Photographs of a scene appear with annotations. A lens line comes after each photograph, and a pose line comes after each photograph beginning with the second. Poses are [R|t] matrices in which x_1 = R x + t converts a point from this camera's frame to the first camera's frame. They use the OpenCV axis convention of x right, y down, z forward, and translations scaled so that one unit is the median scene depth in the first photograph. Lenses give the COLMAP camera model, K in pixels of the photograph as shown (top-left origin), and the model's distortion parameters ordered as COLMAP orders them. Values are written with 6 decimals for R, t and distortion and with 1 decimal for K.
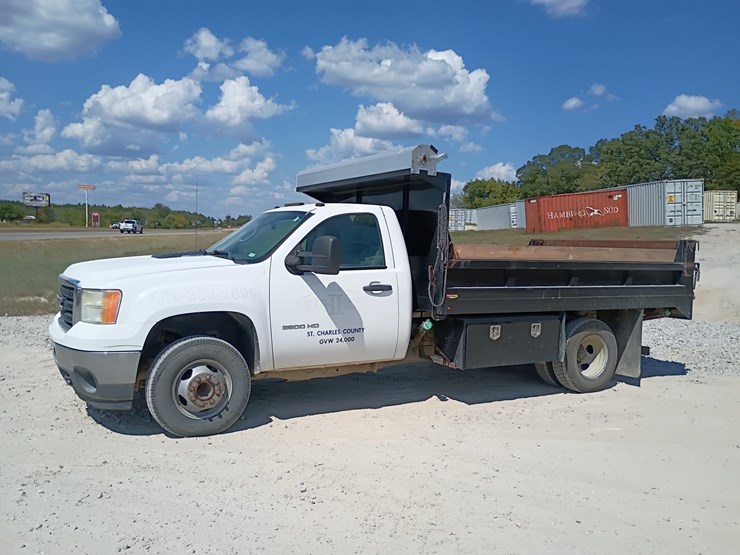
lens RADIAL K [[640.1, 0, 356.0], [0, 640.1, 285.0], [0, 0, 1]] dist [0.061428, -0.084149]
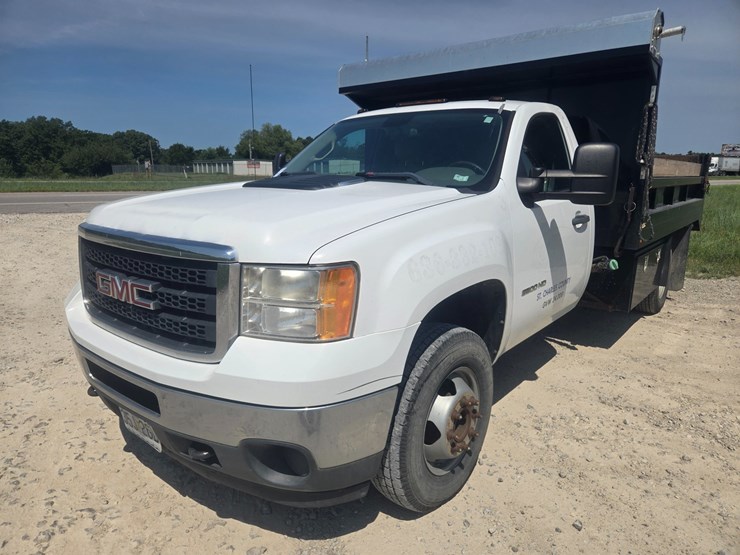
lens RADIAL K [[494.6, 0, 366.0], [0, 494.6, 276.1], [0, 0, 1]] dist [0.071679, -0.050399]
pose [[0.924276, -0.095486, 0.369590, -0.408280], [0.040860, 0.987394, 0.152918, -0.029610], [-0.379532, -0.126237, 0.916526, 0.568903]]
